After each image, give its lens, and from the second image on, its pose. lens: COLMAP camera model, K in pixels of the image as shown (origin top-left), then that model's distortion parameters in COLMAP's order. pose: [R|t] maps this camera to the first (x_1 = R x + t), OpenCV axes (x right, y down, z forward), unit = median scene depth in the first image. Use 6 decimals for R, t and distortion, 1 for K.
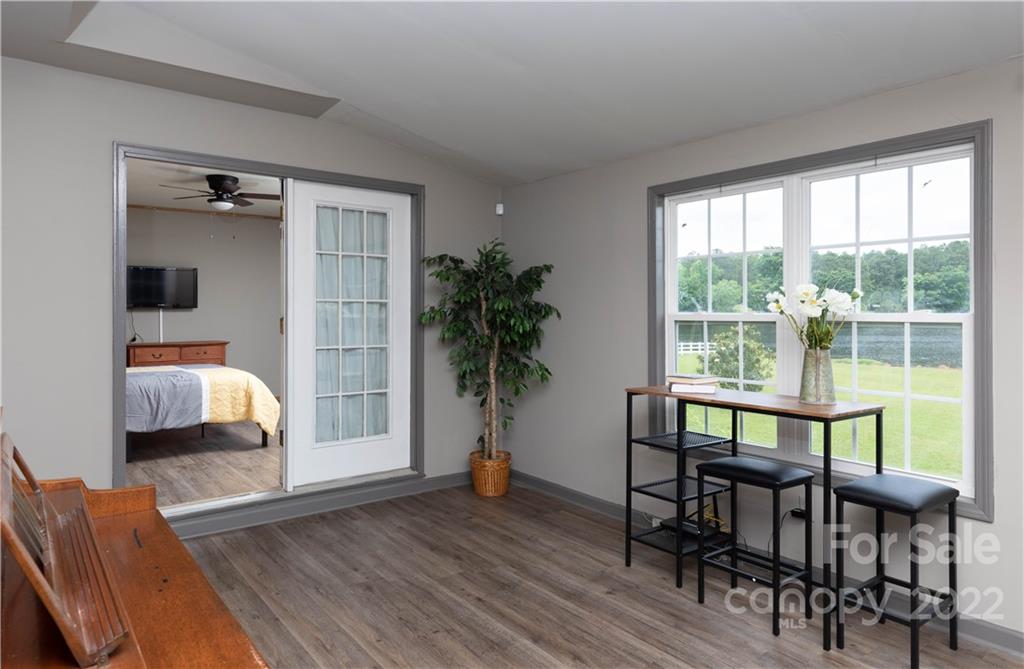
lens RADIAL K [[632.5, 0, 501.2], [0, 632.5, 305.0], [0, 0, 1]] dist [0.007068, 0.000690]
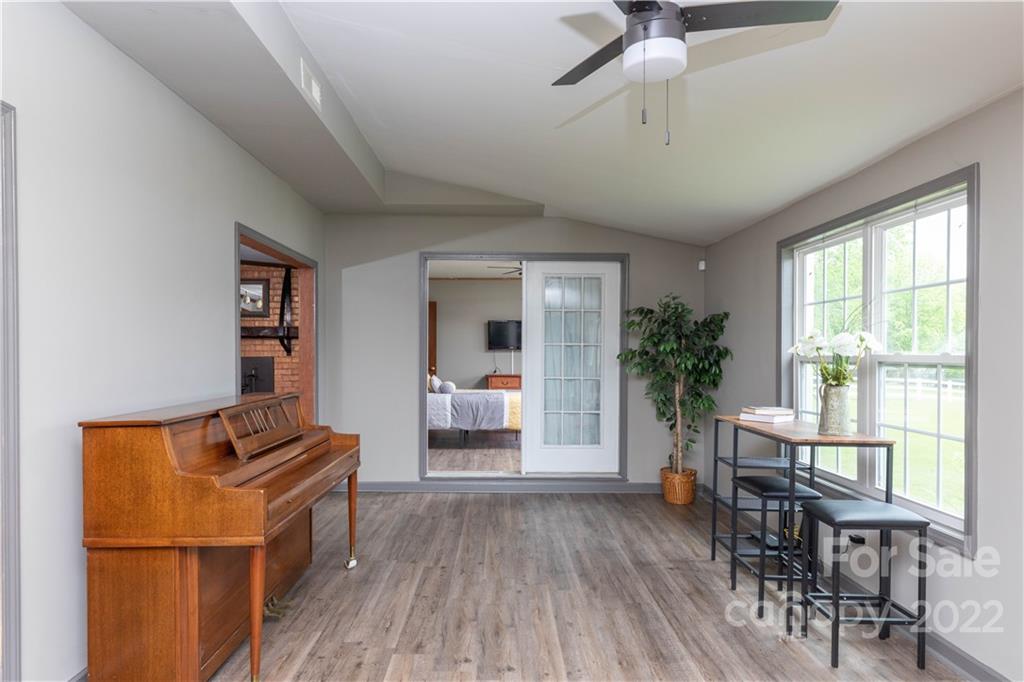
lens RADIAL K [[597.7, 0, 510.8], [0, 597.7, 348.2], [0, 0, 1]] dist [0.001706, 0.000304]
pose [[0.806877, -0.000166, -0.590720, 0.405708], [0.000099, 1.000000, -0.000146, 0.002312], [0.590720, 0.000060, 0.806877, -0.115897]]
